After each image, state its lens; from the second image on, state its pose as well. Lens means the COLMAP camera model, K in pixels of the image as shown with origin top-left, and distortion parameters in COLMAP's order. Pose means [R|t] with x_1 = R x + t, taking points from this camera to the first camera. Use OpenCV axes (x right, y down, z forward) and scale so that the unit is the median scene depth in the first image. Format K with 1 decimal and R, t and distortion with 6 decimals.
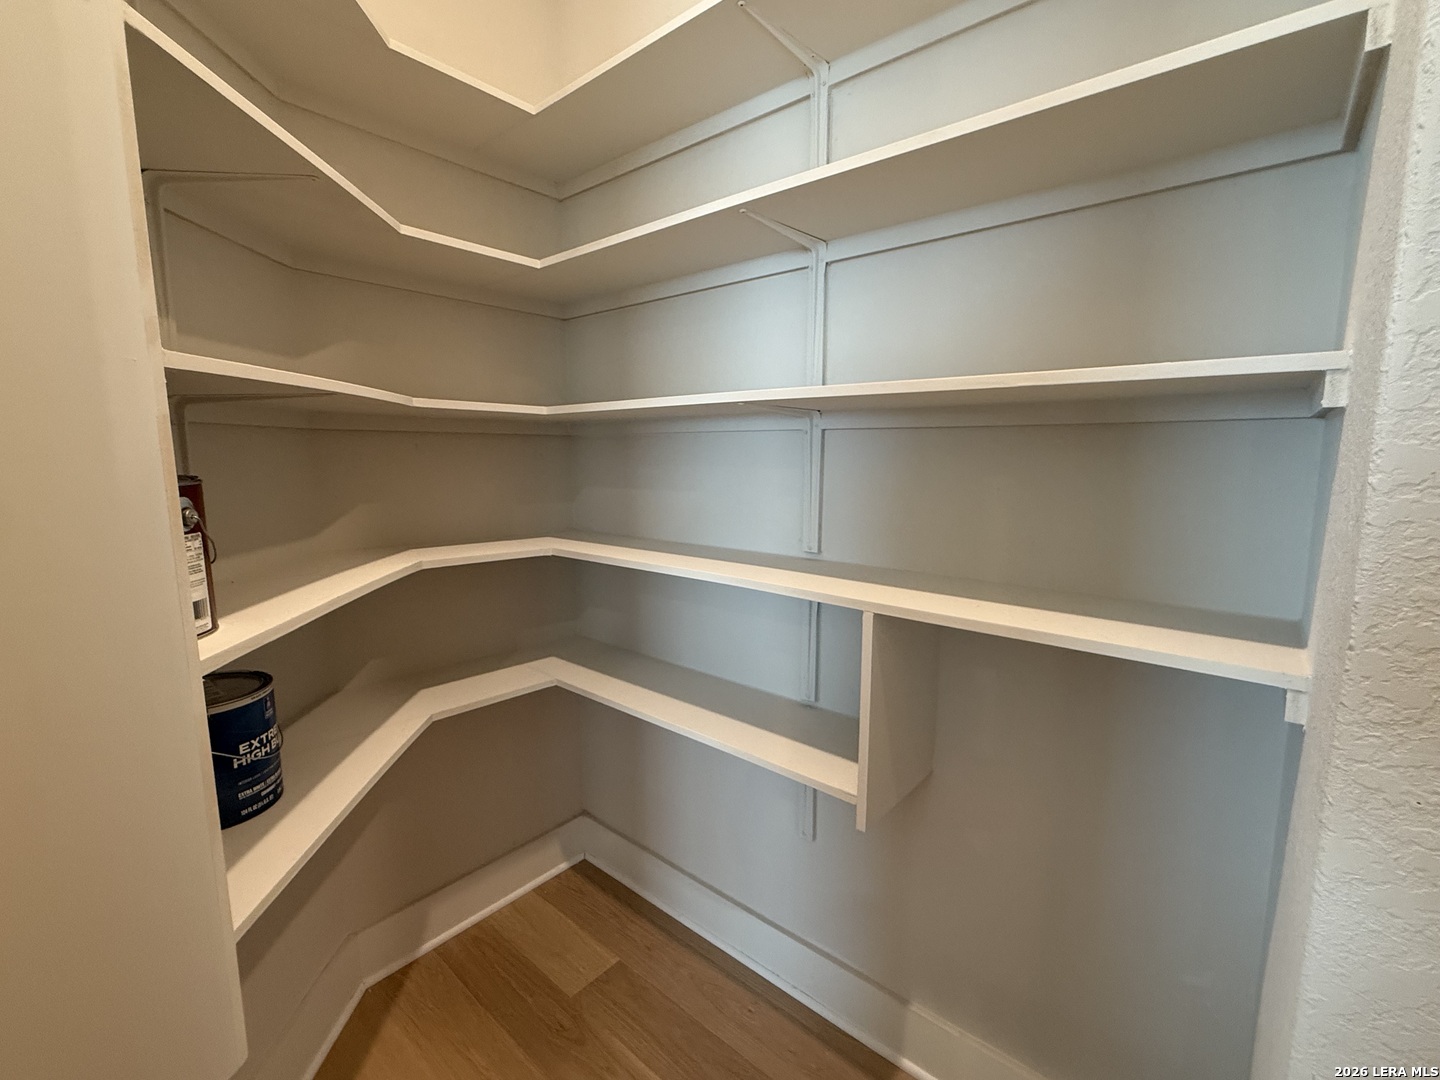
lens RADIAL K [[640.0, 0, 718.4], [0, 640.0, 539.3], [0, 0, 1]] dist [0.000152, 0.000020]
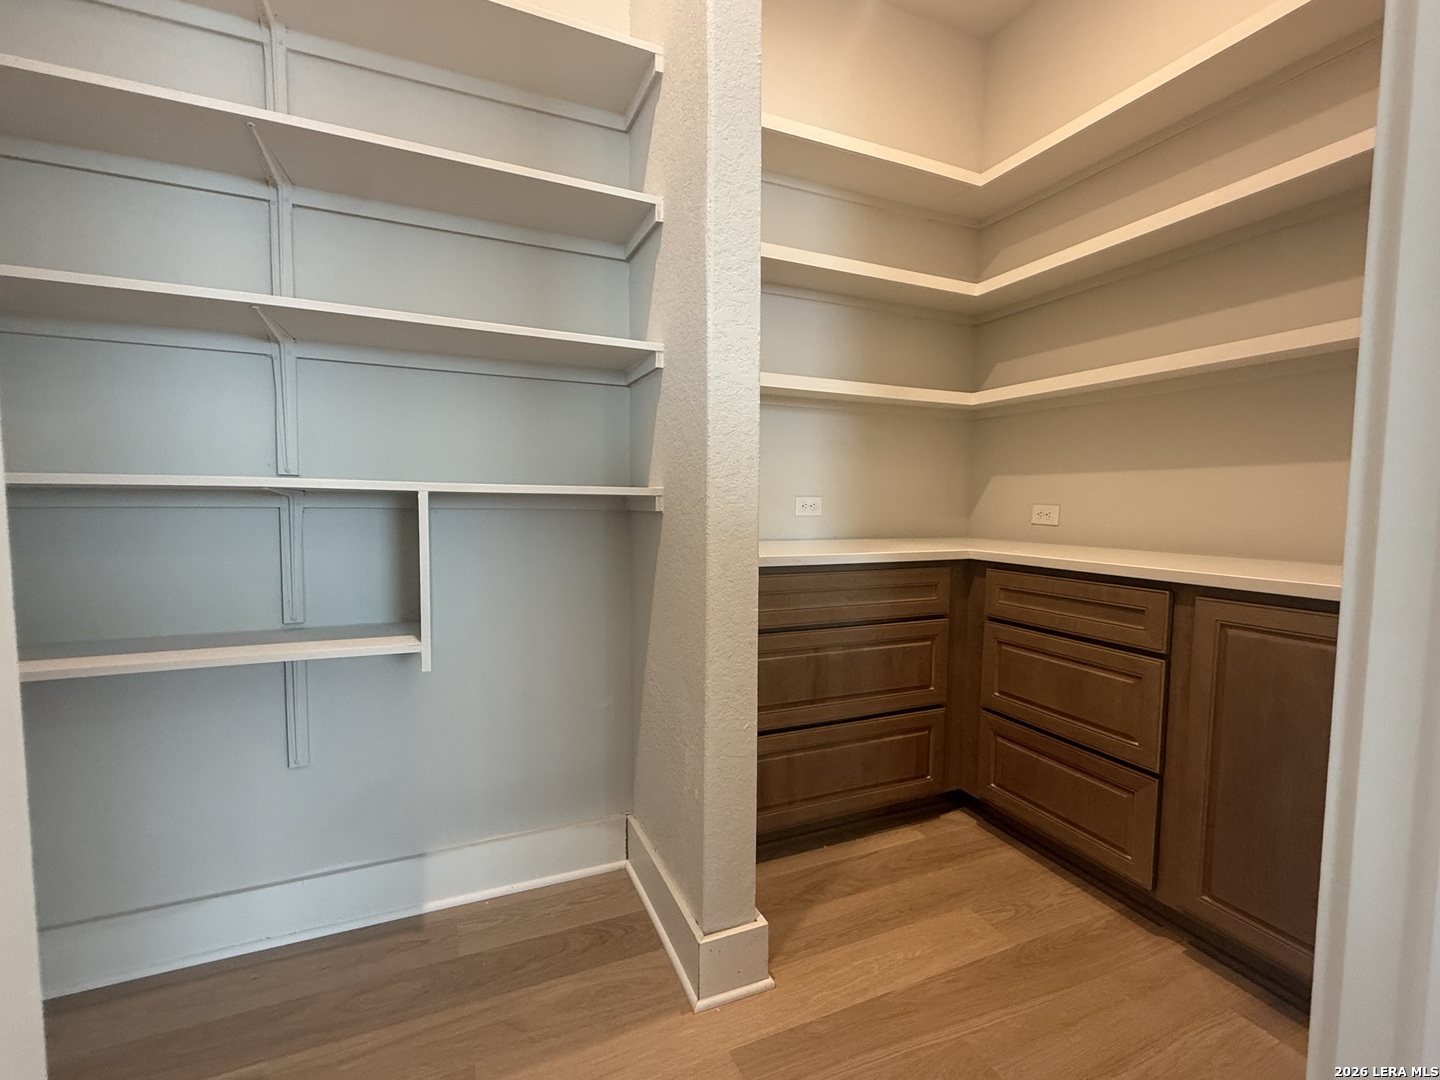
lens RADIAL K [[640.0, 0, 718.4], [0, 640.0, 539.3], [0, 0, 1]] dist [0.000152, 0.000020]
pose [[0.431381, -0.049237, 0.900825, -1.532958], [0.113350, 0.993555, 0.000024, 0.627748], [-0.895021, 0.102098, 0.434182, -0.186706]]
